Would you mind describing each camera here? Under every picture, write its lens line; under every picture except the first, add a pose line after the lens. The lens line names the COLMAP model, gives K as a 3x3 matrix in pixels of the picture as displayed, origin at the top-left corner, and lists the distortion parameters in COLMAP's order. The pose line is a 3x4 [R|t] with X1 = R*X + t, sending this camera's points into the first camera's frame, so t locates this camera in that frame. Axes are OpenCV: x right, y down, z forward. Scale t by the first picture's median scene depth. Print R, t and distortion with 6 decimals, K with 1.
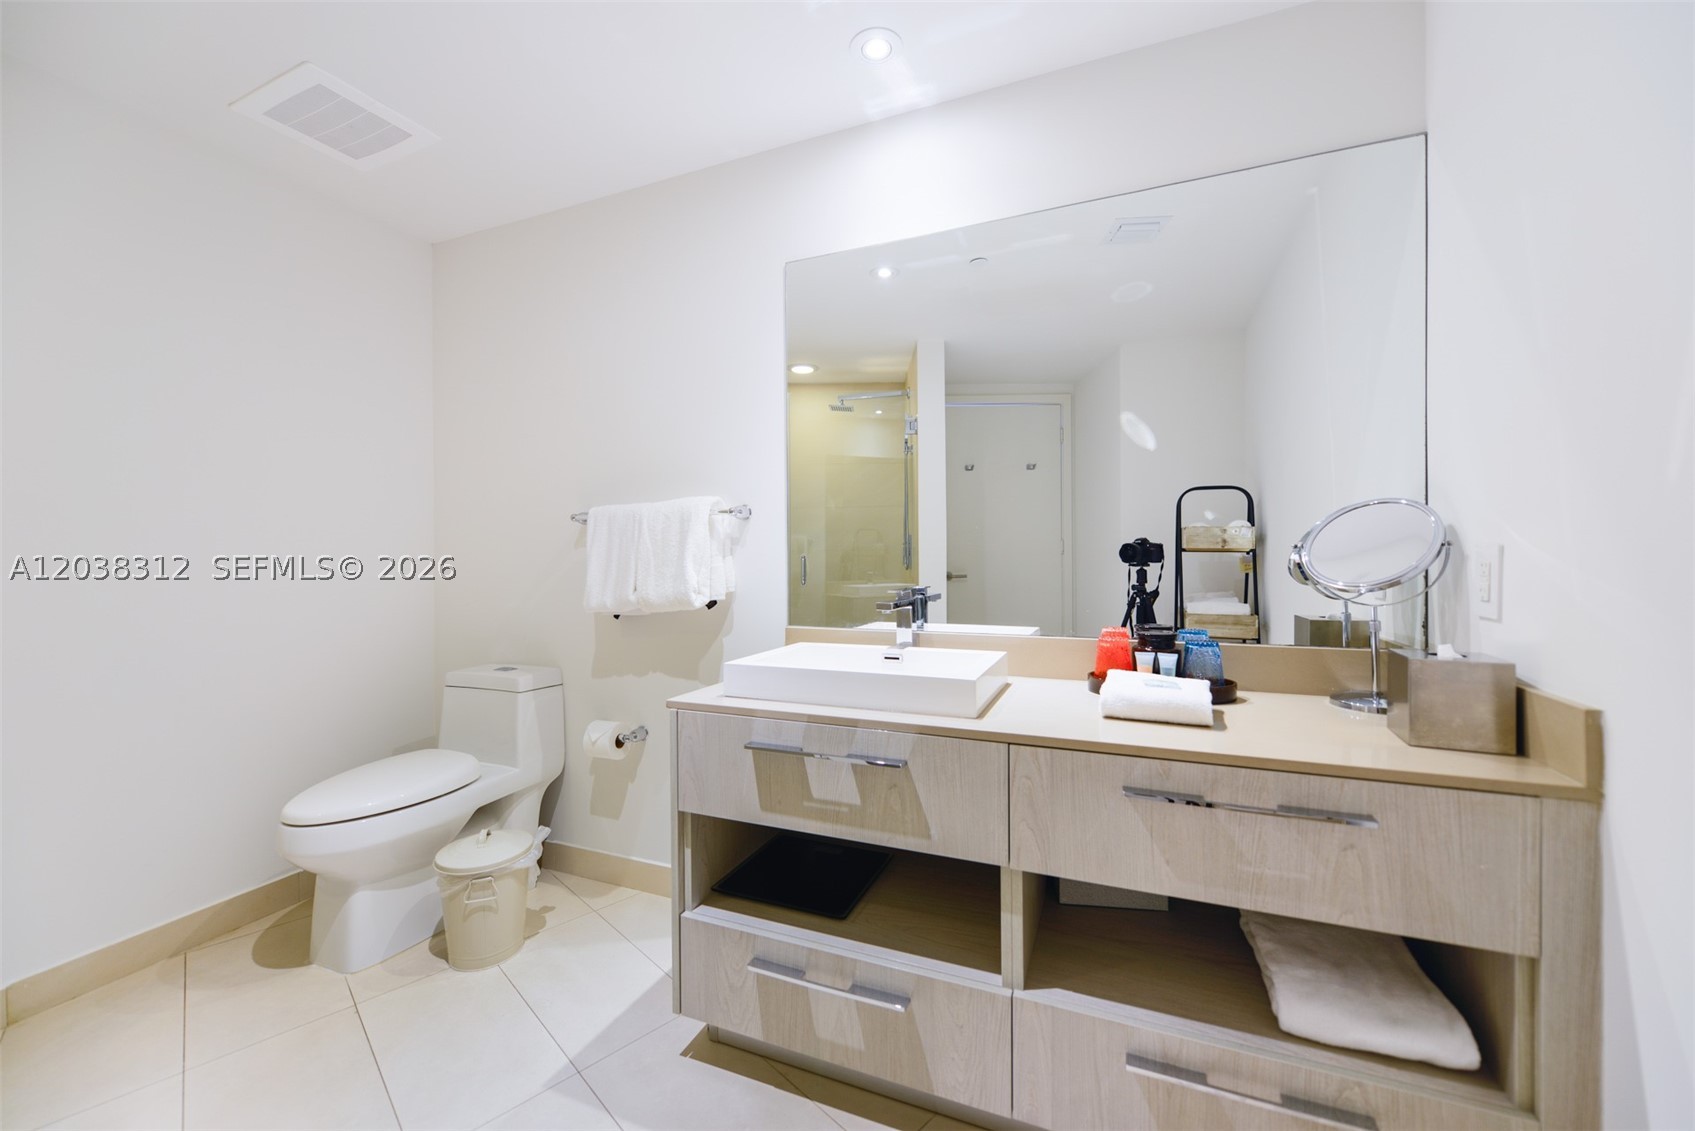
lens RADIAL K [[669.7, 0, 851.8], [0, 669.7, 562.5], [0, 0, 1]] dist [0.006422, -0.000360]
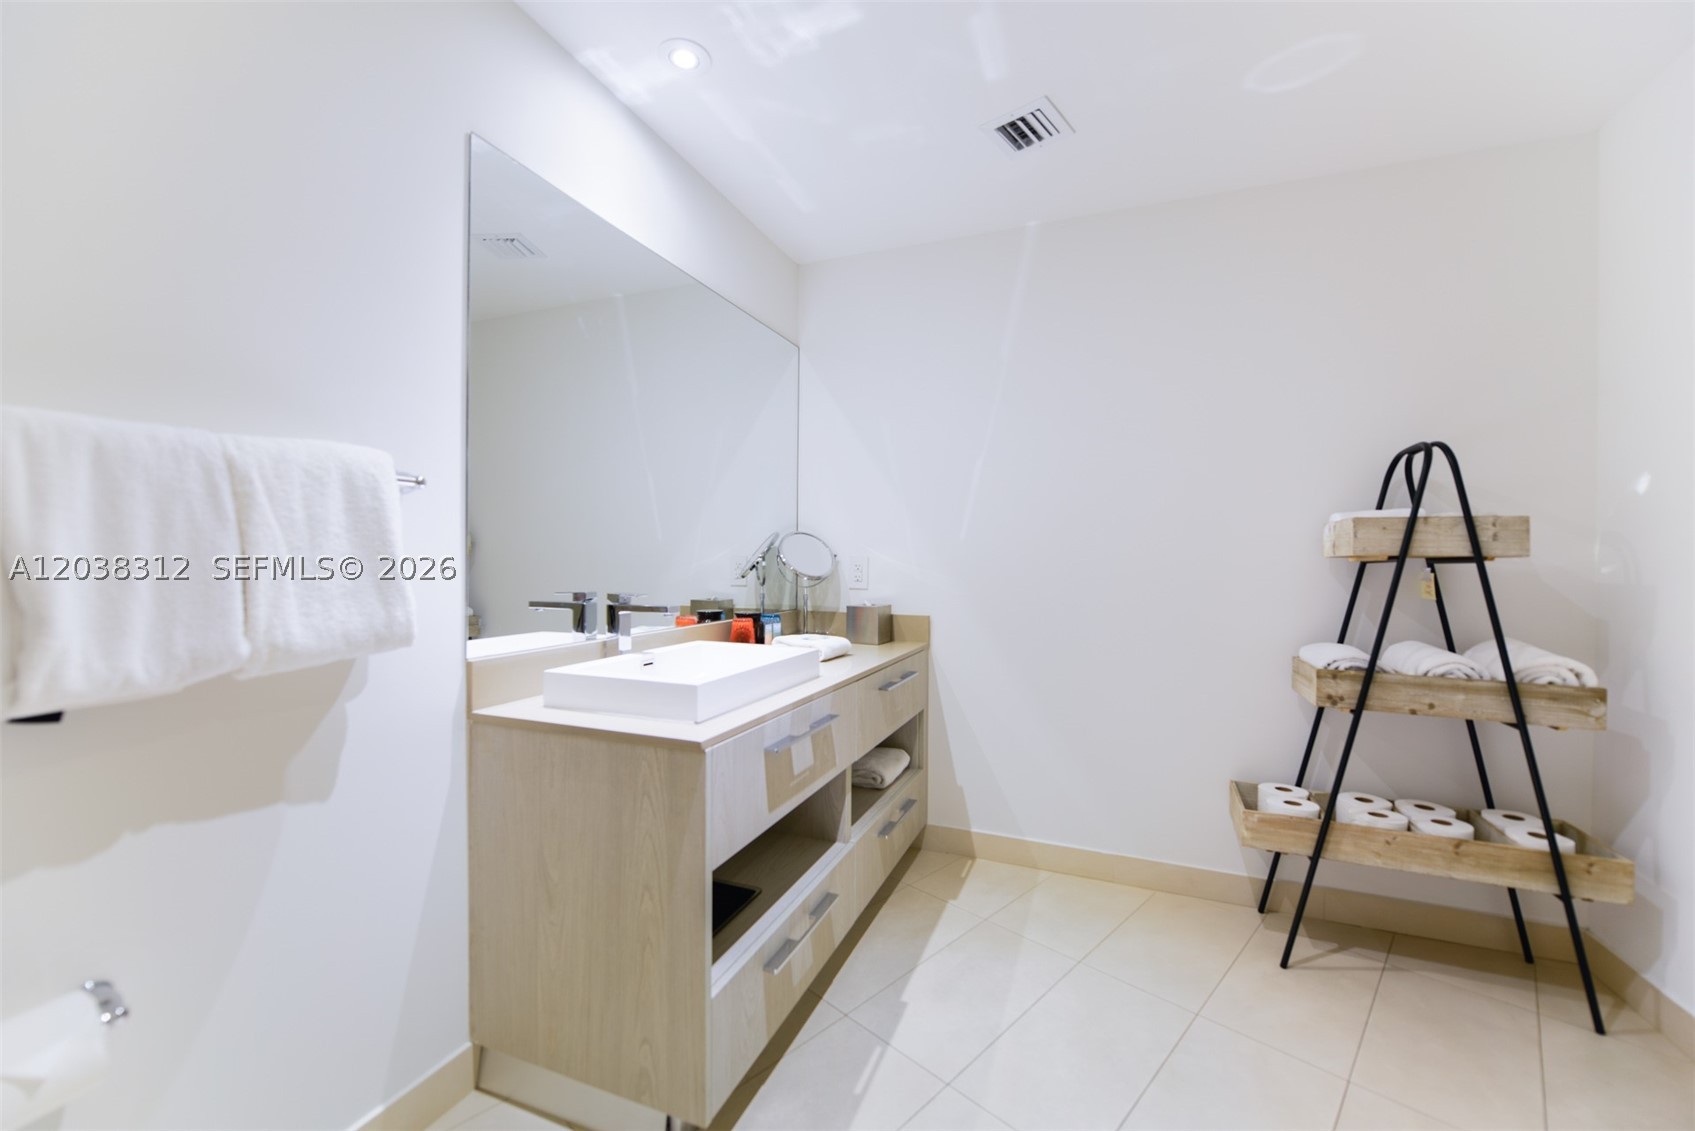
lens RADIAL K [[670.8, 0, 859.5], [0, 670.8, 562.7], [0, 0, 1]] dist [-0.009613, -0.000361]
pose [[-0.018015, 0.000530, 0.999838, -0.918426], [0.001637, 0.999999, -0.000500, -0.002626], [-0.999836, 0.001627, -0.018016, 0.711700]]
